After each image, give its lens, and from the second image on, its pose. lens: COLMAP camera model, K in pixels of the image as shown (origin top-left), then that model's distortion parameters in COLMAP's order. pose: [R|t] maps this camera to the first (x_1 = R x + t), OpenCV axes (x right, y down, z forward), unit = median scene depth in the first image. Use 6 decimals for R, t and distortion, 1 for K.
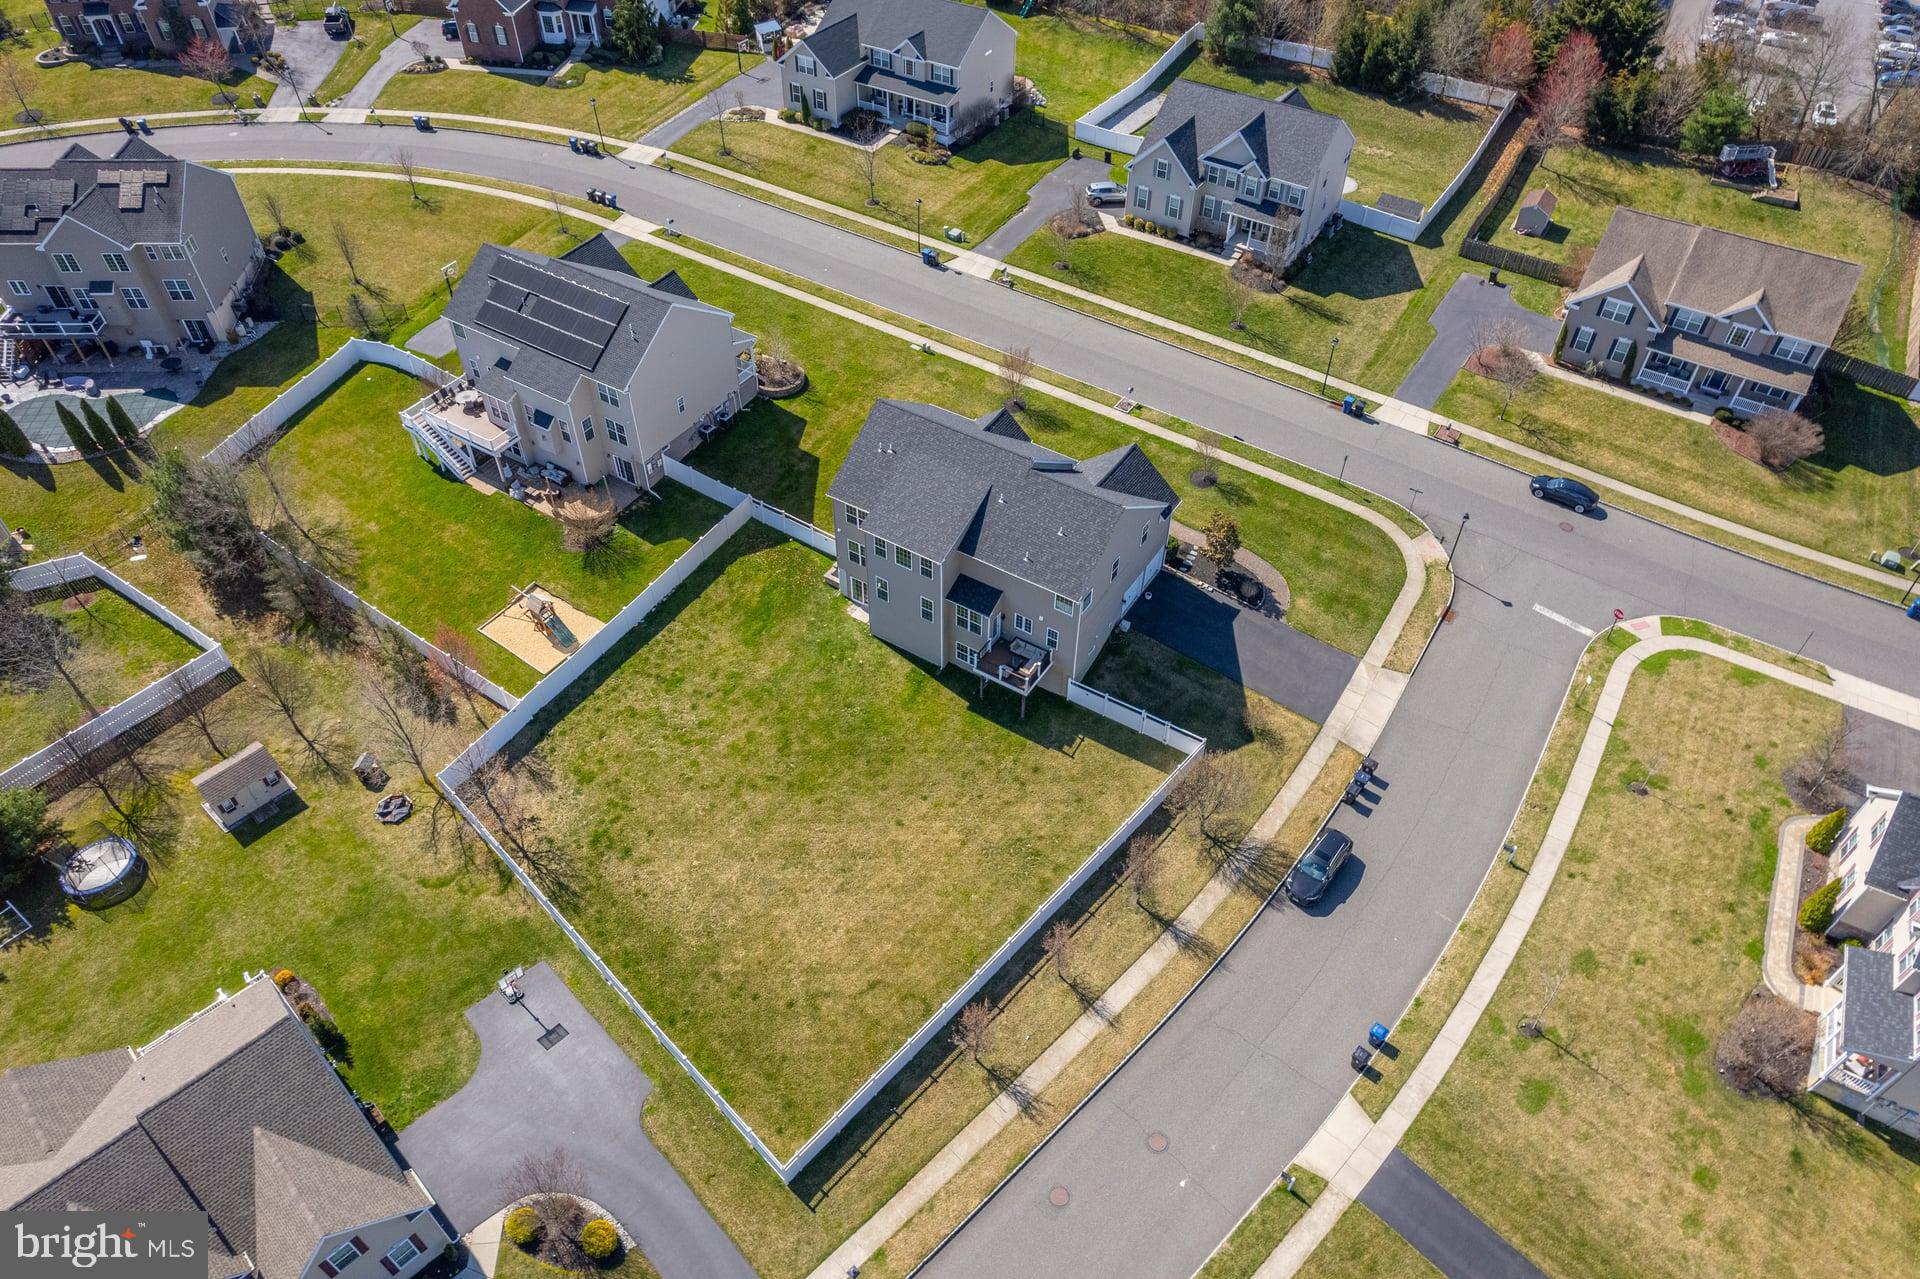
lens RADIAL K [[1278.1, 0, 979.0], [0, 1278.1, 639.4], [0, 0, 1]] dist [-0.030089, 0.000371]
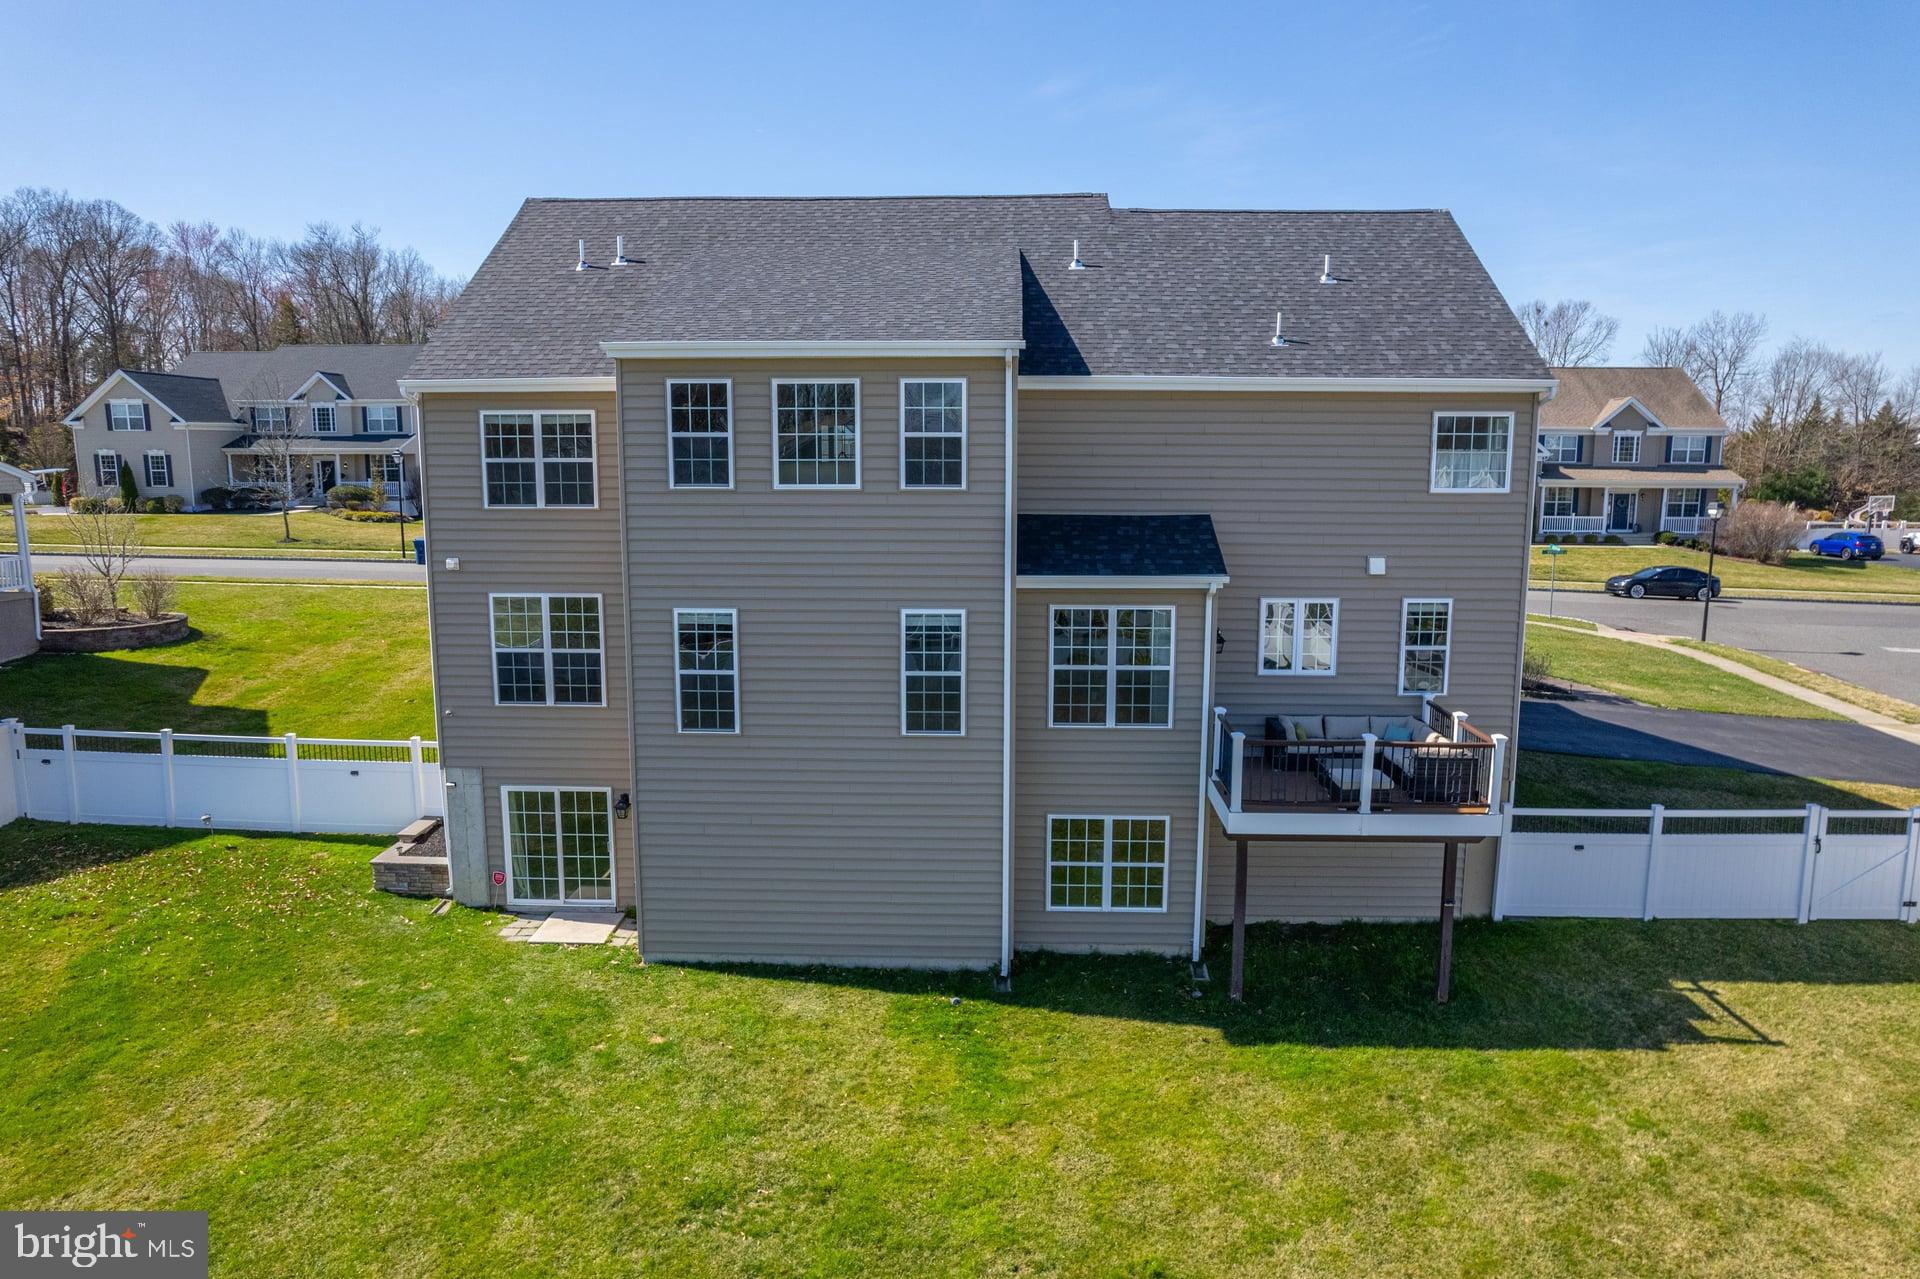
lens RADIAL K [[1256.8, 0, 960.0], [0, 1256.8, 639.5], [0, 0, 1]] dist [-0.075852, 0.081070]
pose [[0.864958, -0.092200, 0.493302, -0.149693], [0.366440, 0.787653, -0.495302, 0.088604], [-0.342884, 0.609181, 0.715073, 0.821550]]
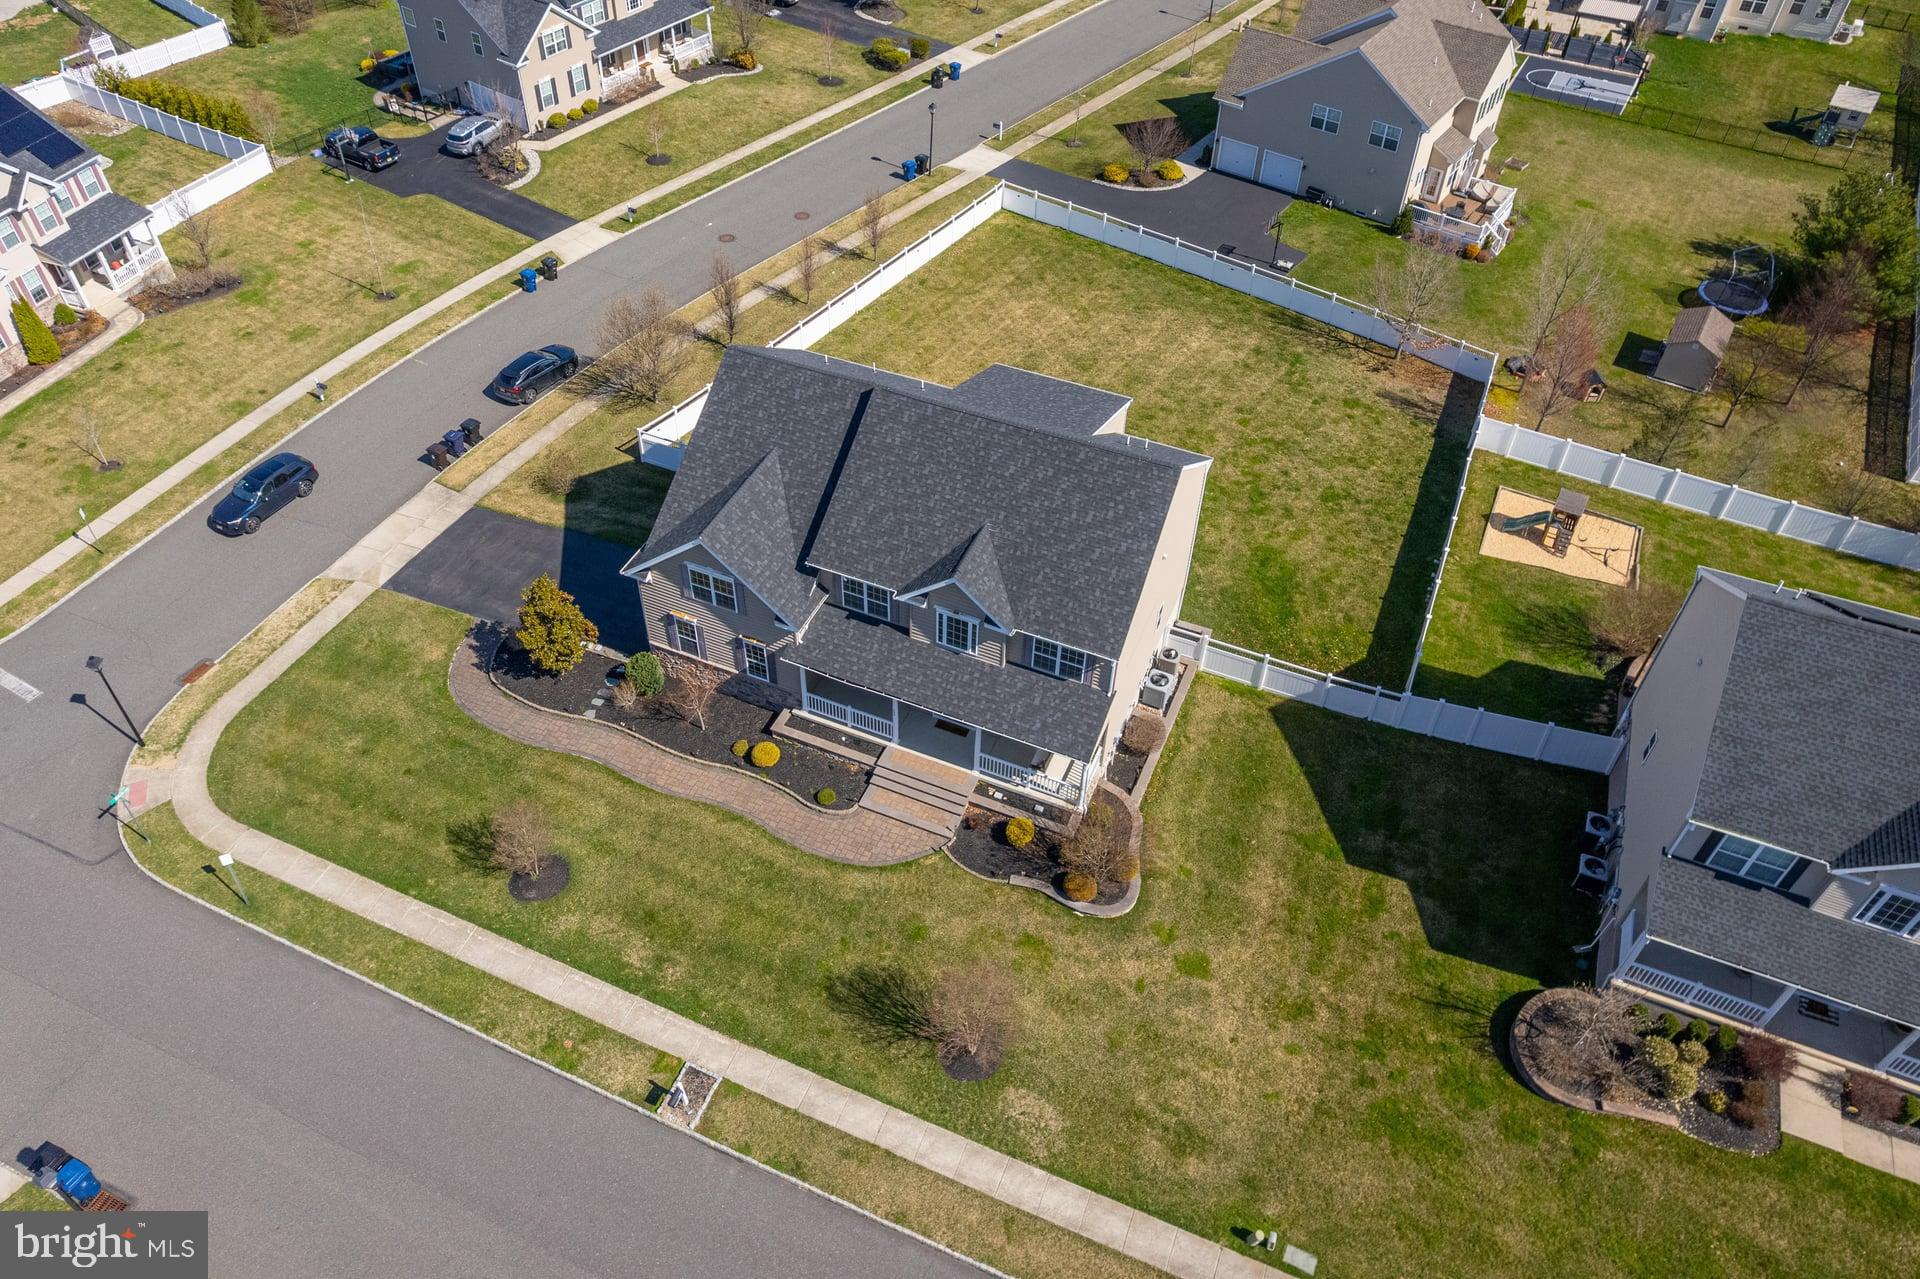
lens RADIAL K [[1367.2, 0, 916.9], [0, 1367.2, 570.0], [0, 0, 1]] dist [-0.075623, 0.084224]
pose [[-0.990735, 0.078327, -0.110946, 0.099038], [-0.108485, 0.035017, 0.993481, -0.751724], [0.081701, 0.996313, -0.026195, 1.063581]]
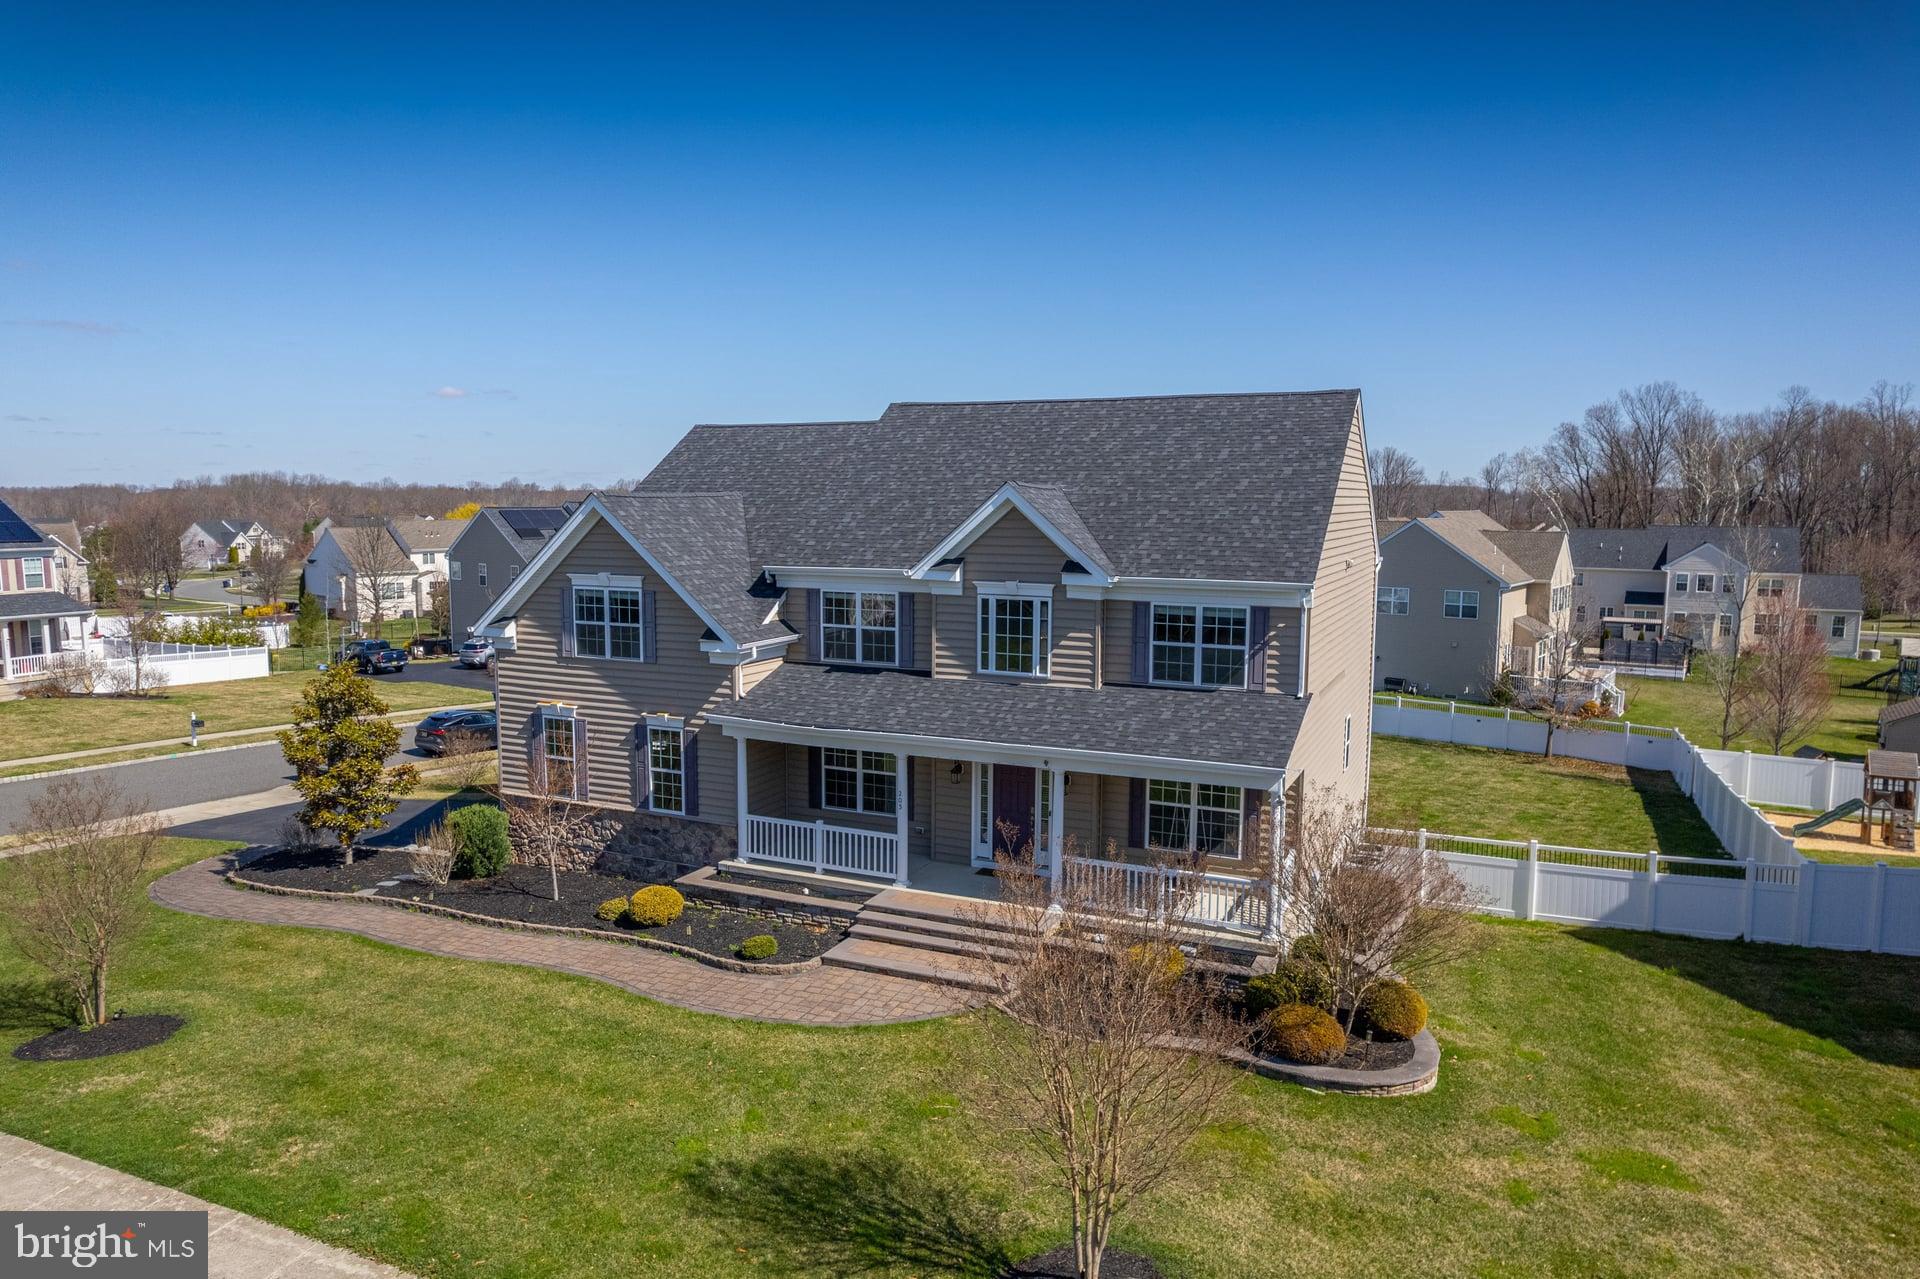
lens RADIAL K [[1243.8, 0, 951.7], [0, 1243.8, 635.8], [0, 0, 1]] dist [-0.080567, 0.088882]
pose [[-0.991880, -0.009110, -0.126849, 0.072362], [-0.104884, 0.622688, 0.775409, -0.399505], [0.071923, 0.782417, -0.618587, 1.266647]]
